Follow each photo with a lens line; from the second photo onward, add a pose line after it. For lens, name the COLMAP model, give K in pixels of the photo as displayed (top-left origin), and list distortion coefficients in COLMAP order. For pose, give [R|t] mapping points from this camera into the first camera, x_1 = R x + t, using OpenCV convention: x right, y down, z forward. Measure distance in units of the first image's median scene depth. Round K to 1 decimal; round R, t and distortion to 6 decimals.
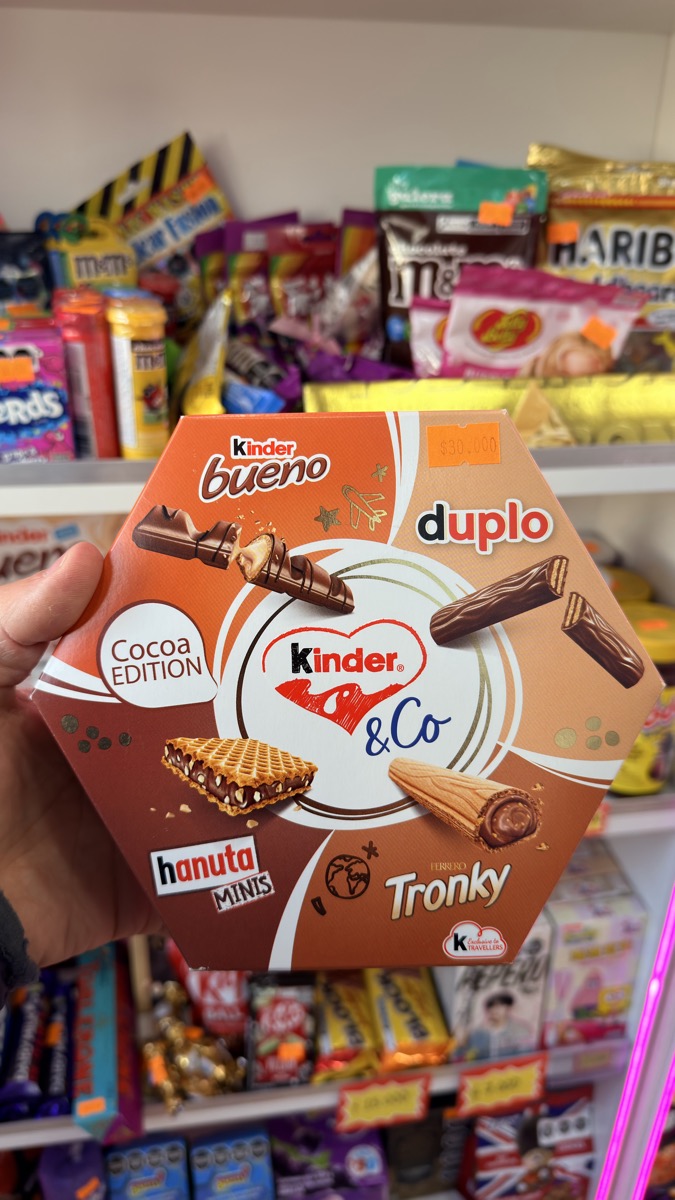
lens RADIAL K [[865.7, 0, 335.2], [0, 865.7, 604.5], [0, 0, 1]] dist [-0.039119, 0.004919]
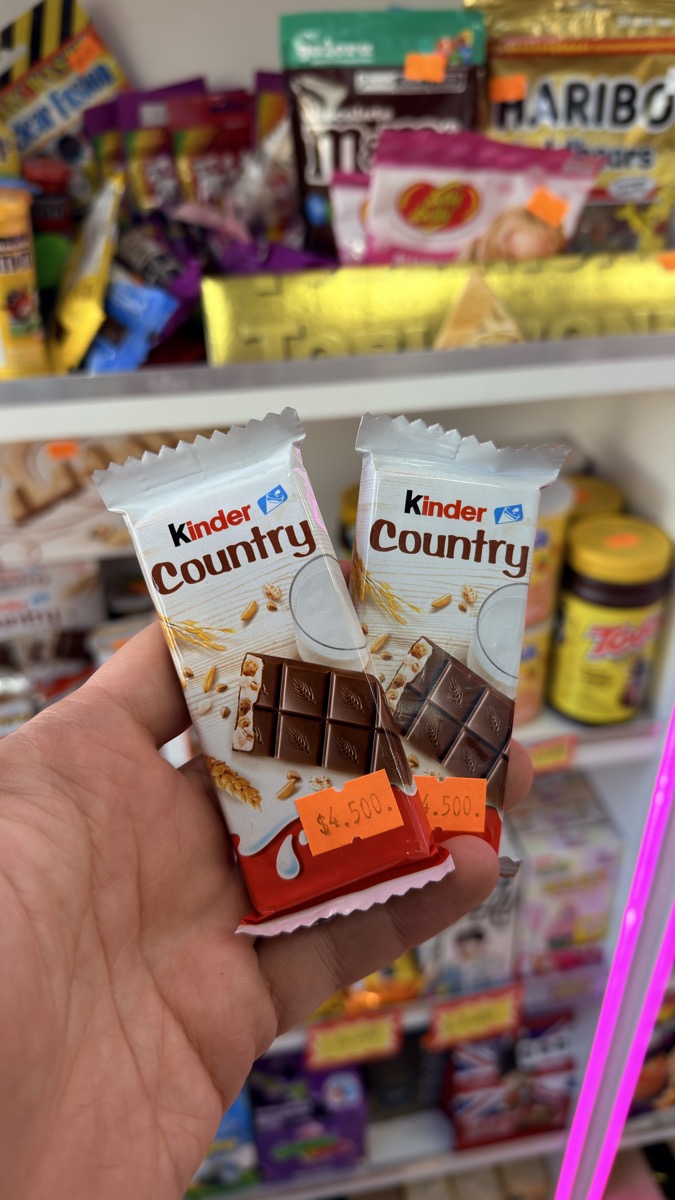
lens RADIAL K [[876.7, 0, 337.5], [0, 876.7, 600.0], [0, 0, 1]] dist [-0.063534, 0.029930]
pose [[0.999228, -0.039287, 0.000654, 0.073499], [0.039010, 0.993902, 0.103132, -0.021598], [-0.004701, -0.103027, 0.994667, 0.094605]]
